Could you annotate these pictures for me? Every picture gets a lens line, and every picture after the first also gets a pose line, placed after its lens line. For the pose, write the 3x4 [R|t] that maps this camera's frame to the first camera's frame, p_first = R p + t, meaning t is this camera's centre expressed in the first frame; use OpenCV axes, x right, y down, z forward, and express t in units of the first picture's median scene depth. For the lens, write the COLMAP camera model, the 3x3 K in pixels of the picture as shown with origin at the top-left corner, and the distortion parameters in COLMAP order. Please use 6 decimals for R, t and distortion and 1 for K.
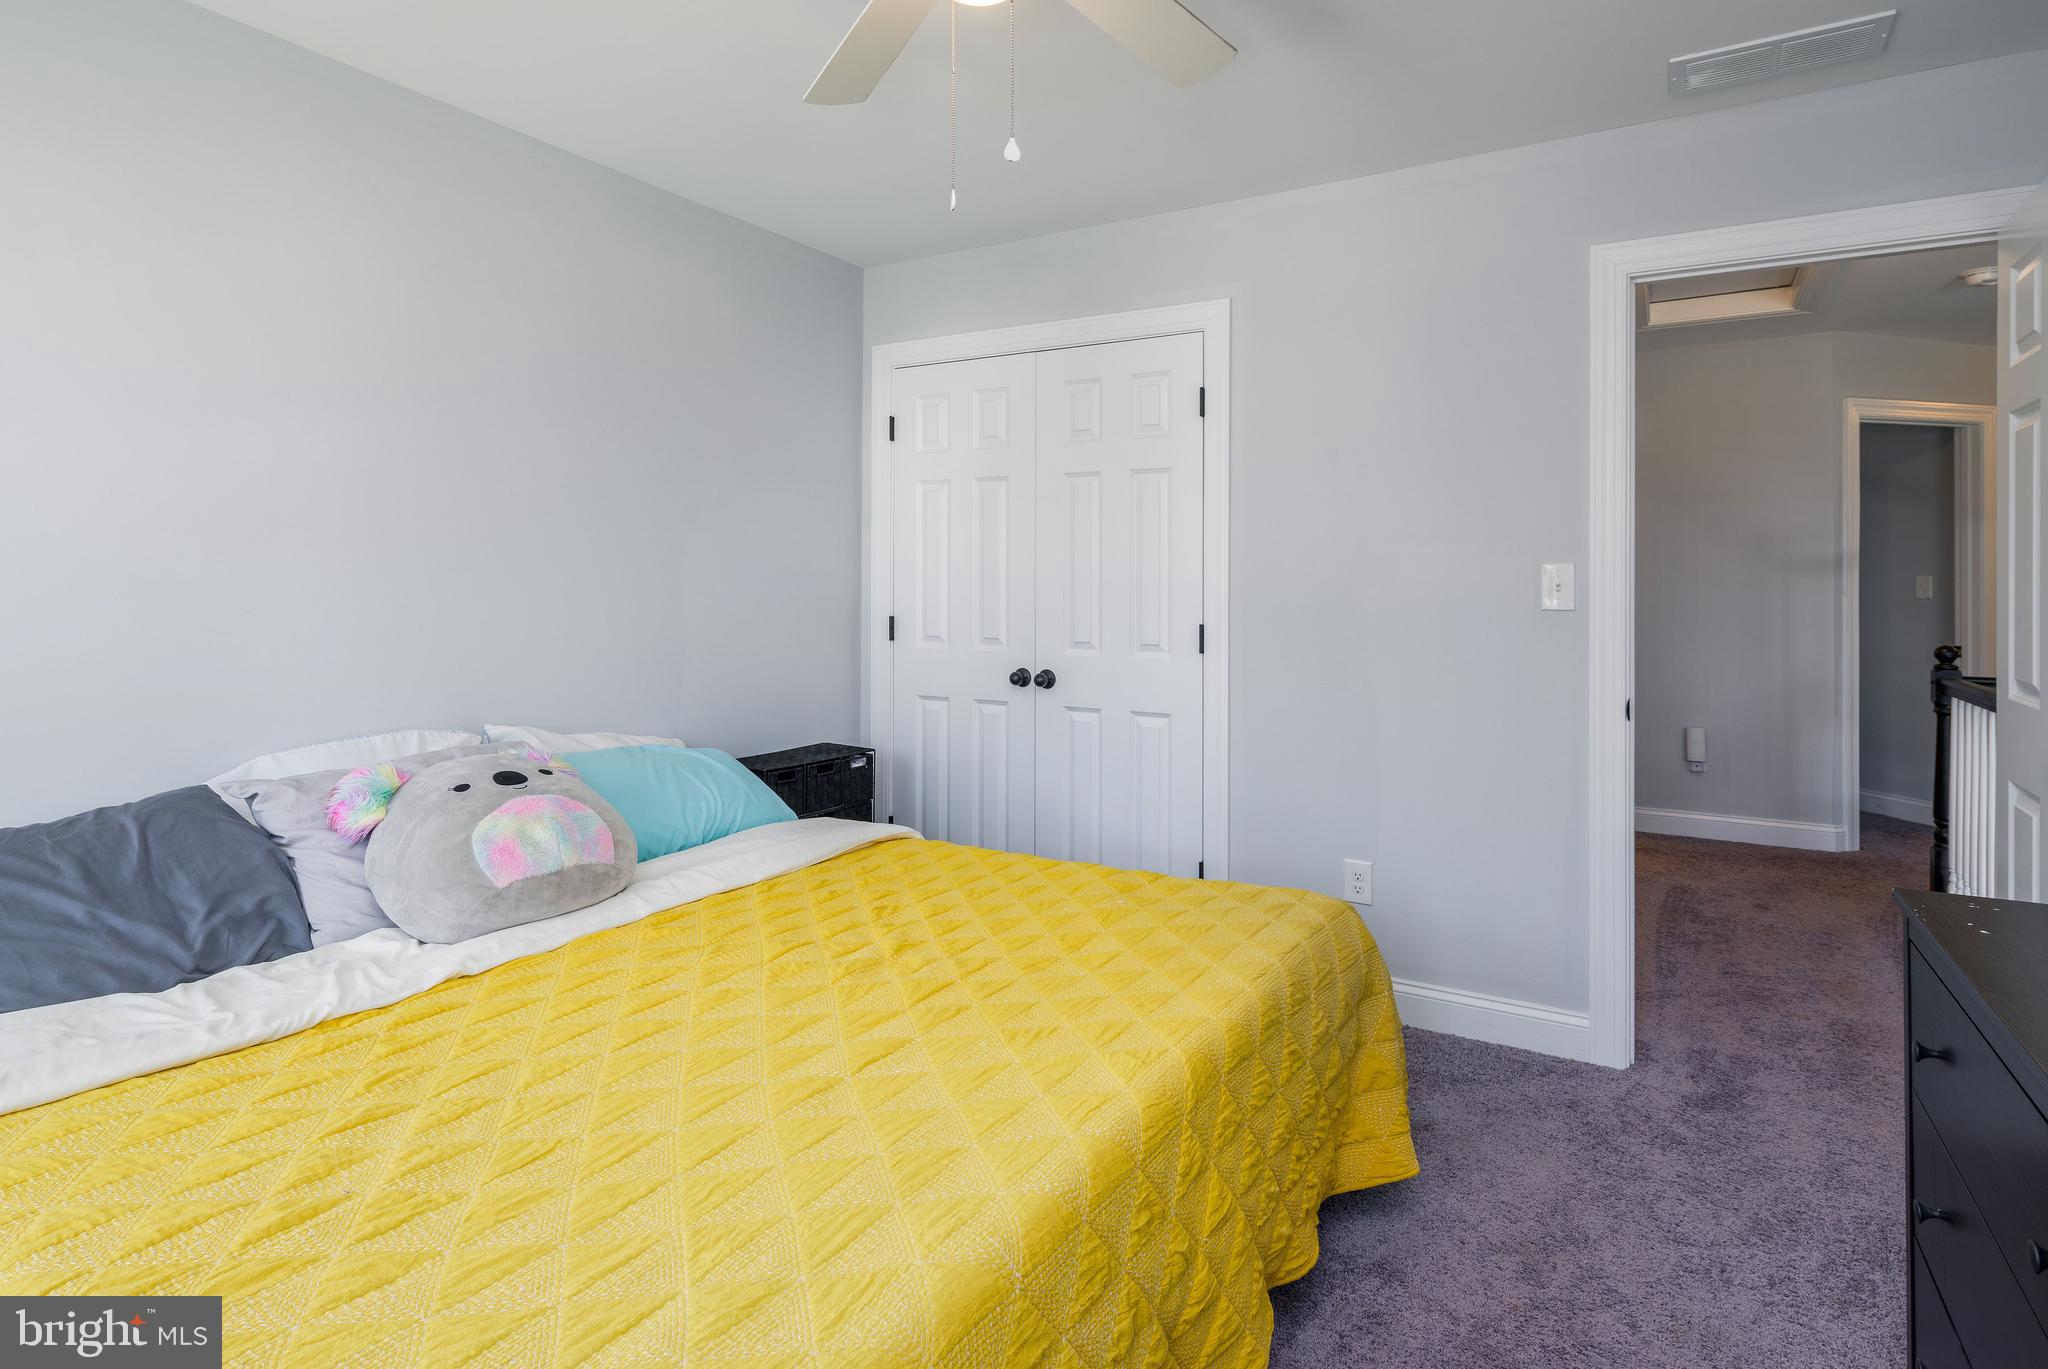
lens RADIAL K [[1070.3, 0, 1028.2], [0, 1070.3, 616.5], [0, 0, 1]] dist [0.000636, -0.000301]
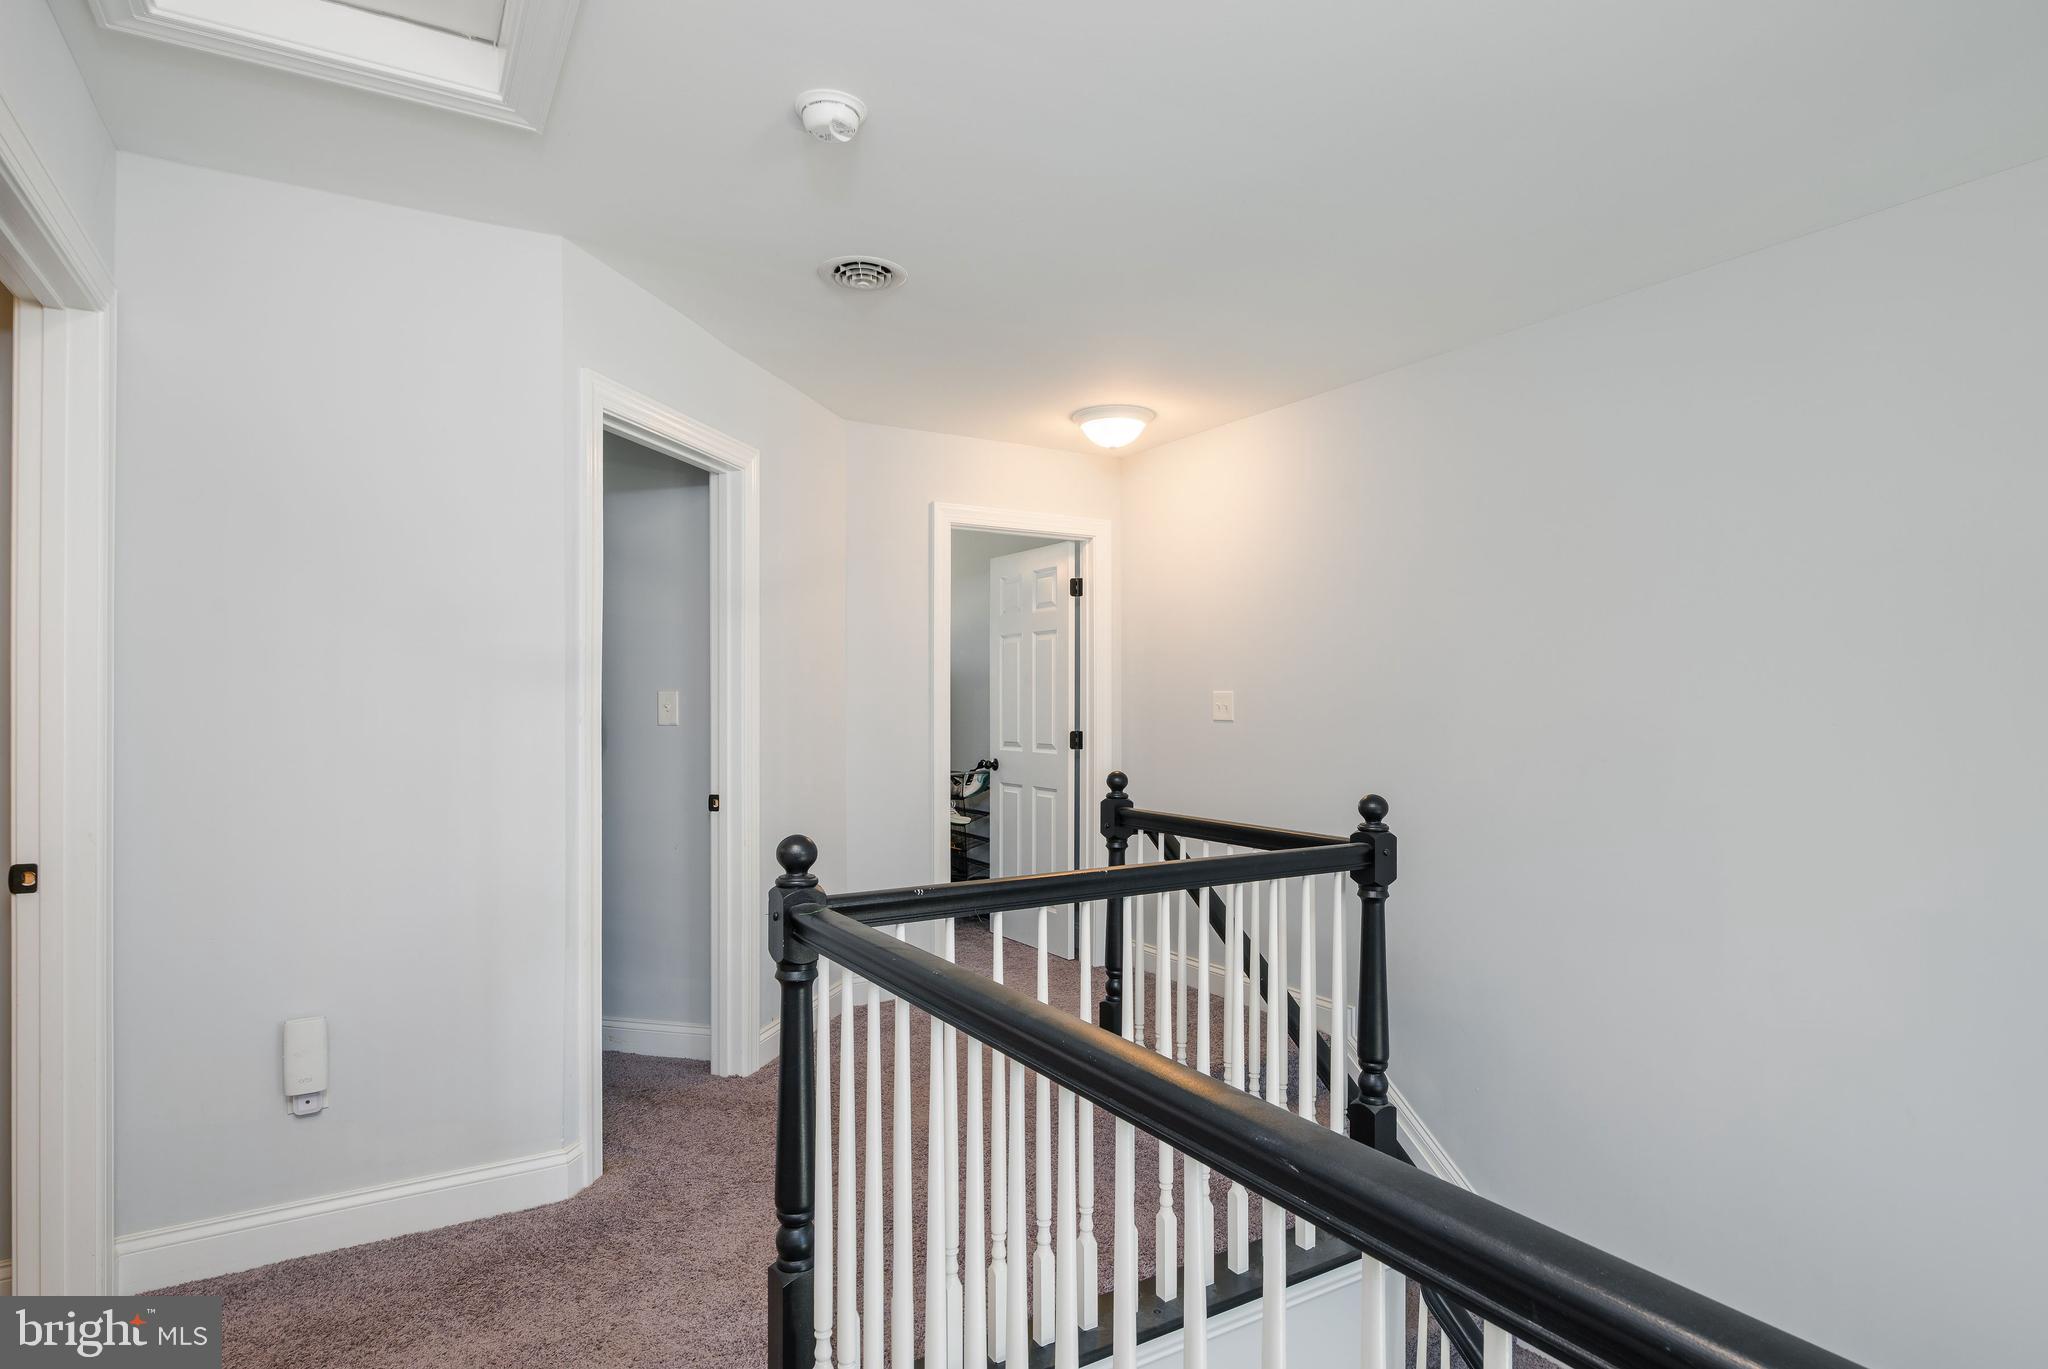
lens RADIAL K [[1083.4, 0, 1022.8], [0, 1083.4, 747.2], [0, 0, 1]] dist [-0.024651, -0.000164]
pose [[0.470687, 0.002396, 0.882297, 0.486085], [0.004386, 0.999978, -0.005056, -0.007993], [-0.882289, 0.006249, 0.470666, 0.686998]]
